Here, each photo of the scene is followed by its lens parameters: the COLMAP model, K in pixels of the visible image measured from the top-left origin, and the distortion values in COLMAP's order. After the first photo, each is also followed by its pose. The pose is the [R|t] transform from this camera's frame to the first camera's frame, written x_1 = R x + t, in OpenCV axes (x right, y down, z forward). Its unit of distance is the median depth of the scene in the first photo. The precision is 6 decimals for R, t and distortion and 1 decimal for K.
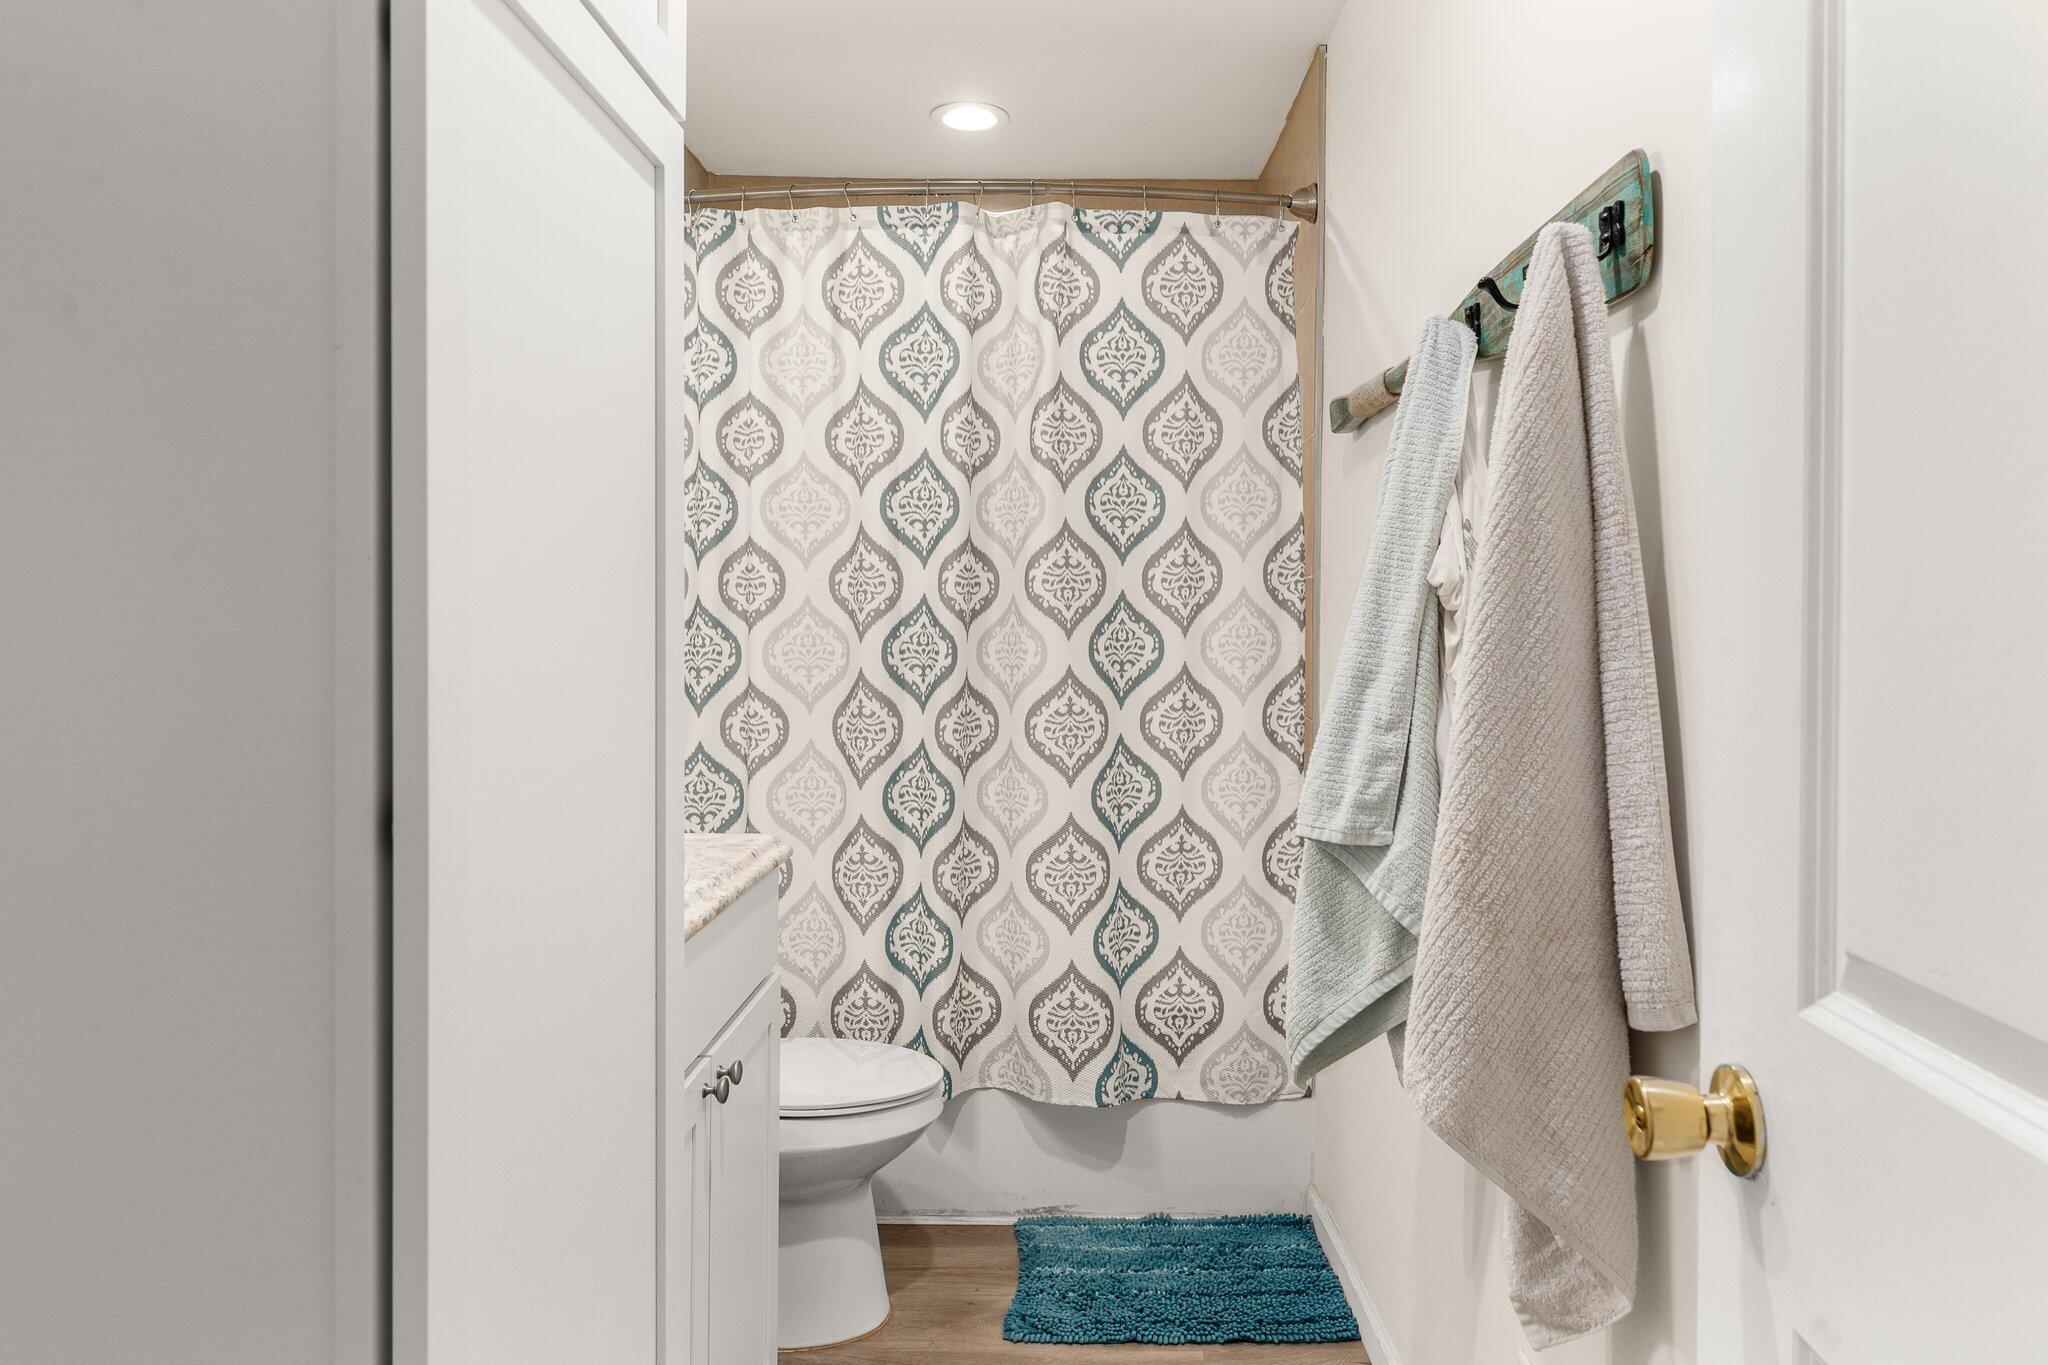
lens RADIAL K [[1183.0, 0, 1024.0], [0, 1183.0, 682.5], [0, 0, 1]] dist [-0.000740, 0.000064]
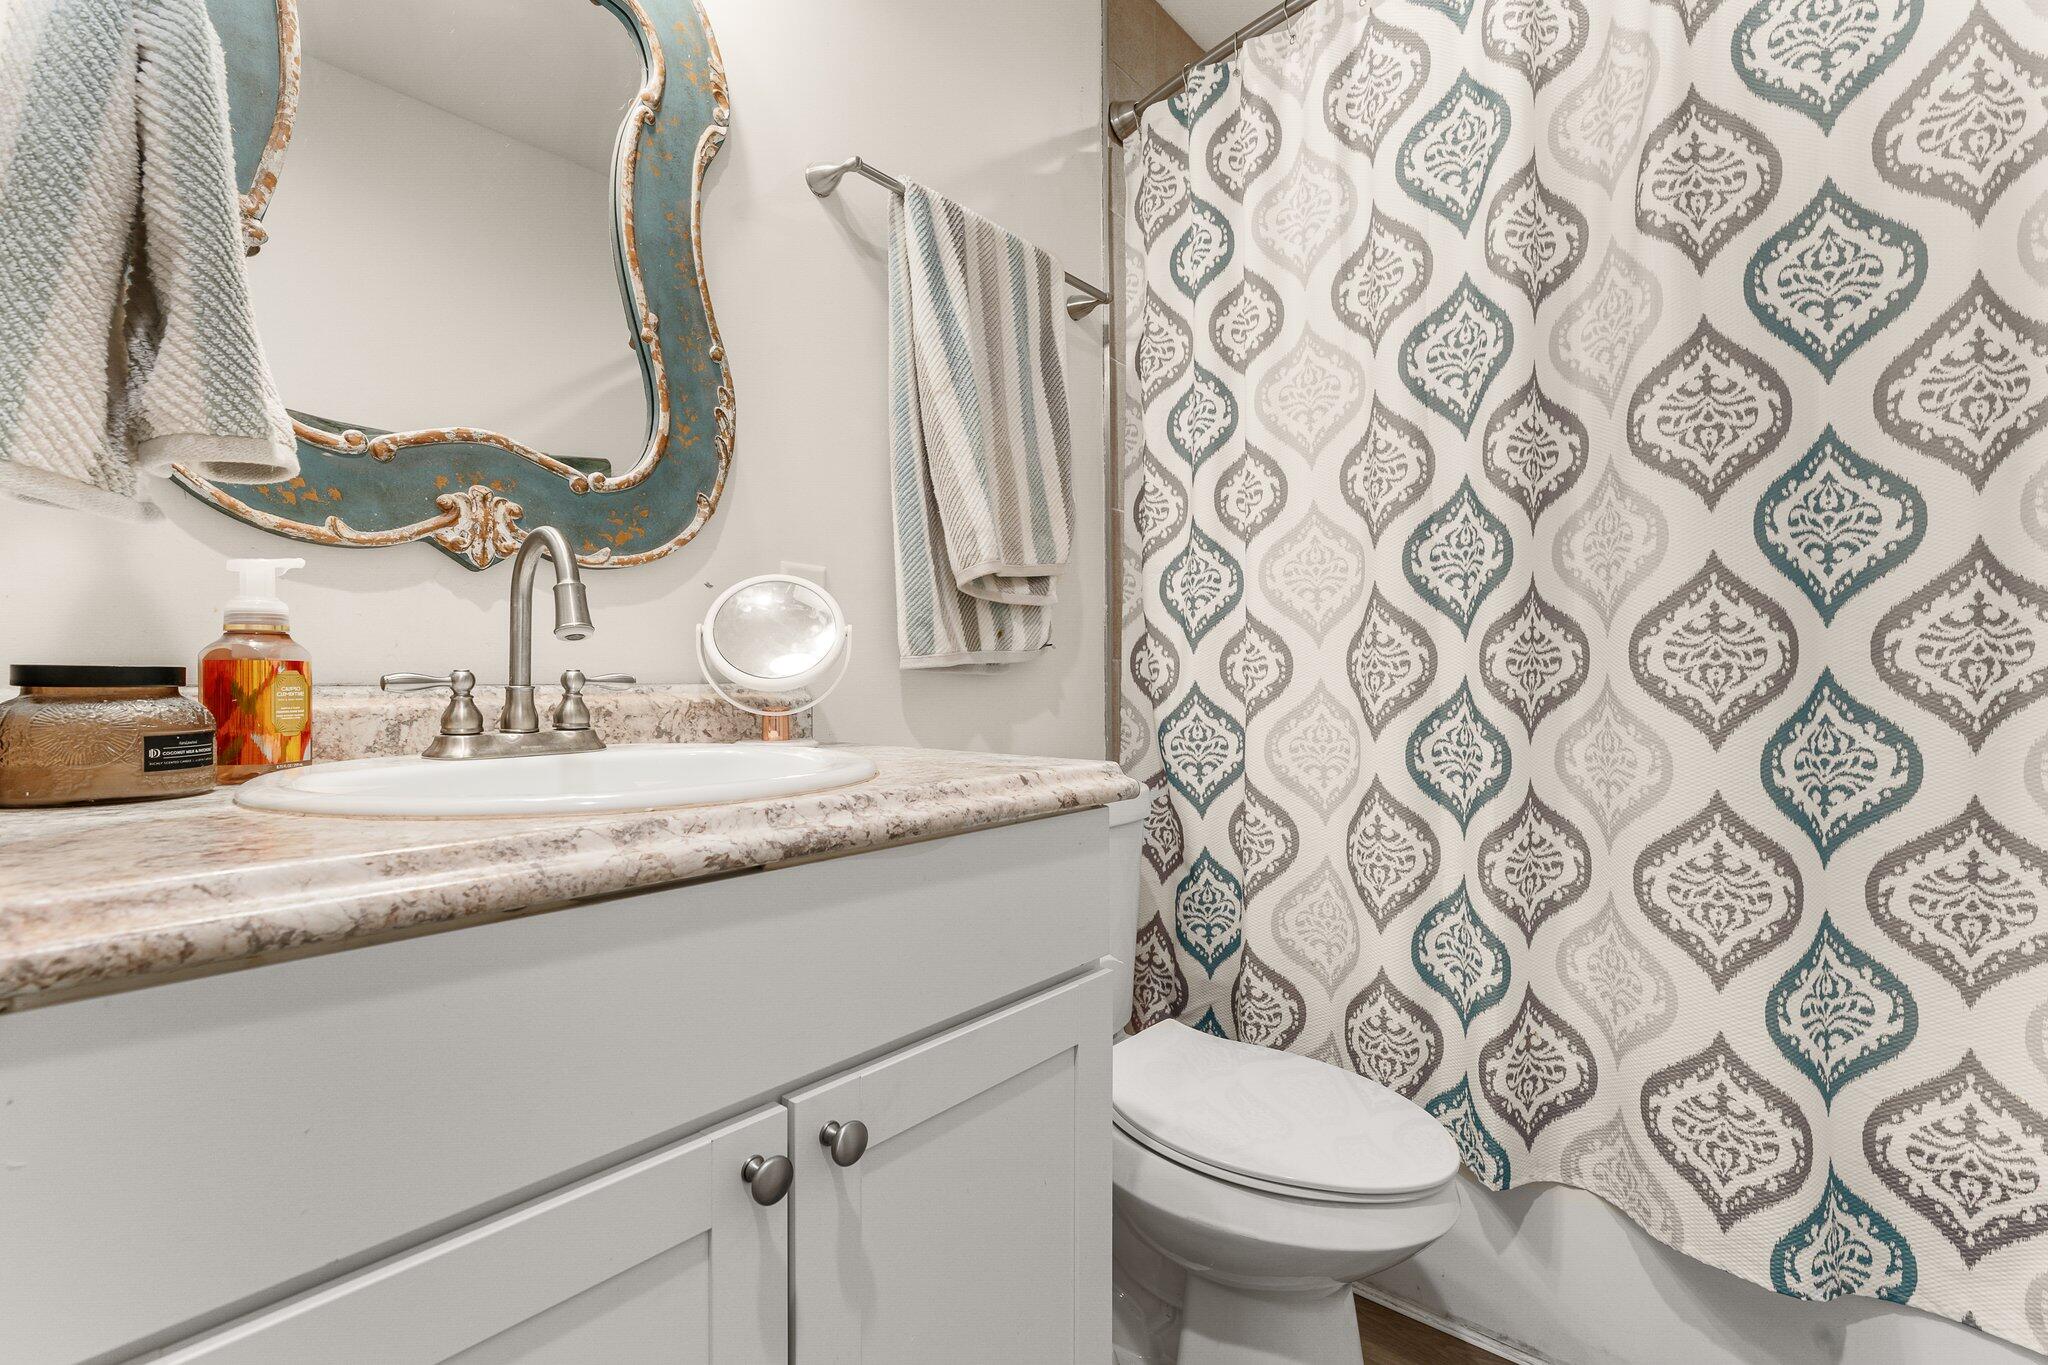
lens RADIAL K [[916.1, 0, 1023.4], [0, 916.1, 677.1], [0, 0, 1]] dist [-0.004172, 0.000507]
pose [[0.783236, -0.002714, -0.621718, 0.051187], [-0.013846, 0.999666, -0.021806, 0.064426], [0.621570, 0.025688, 0.782937, 0.391621]]
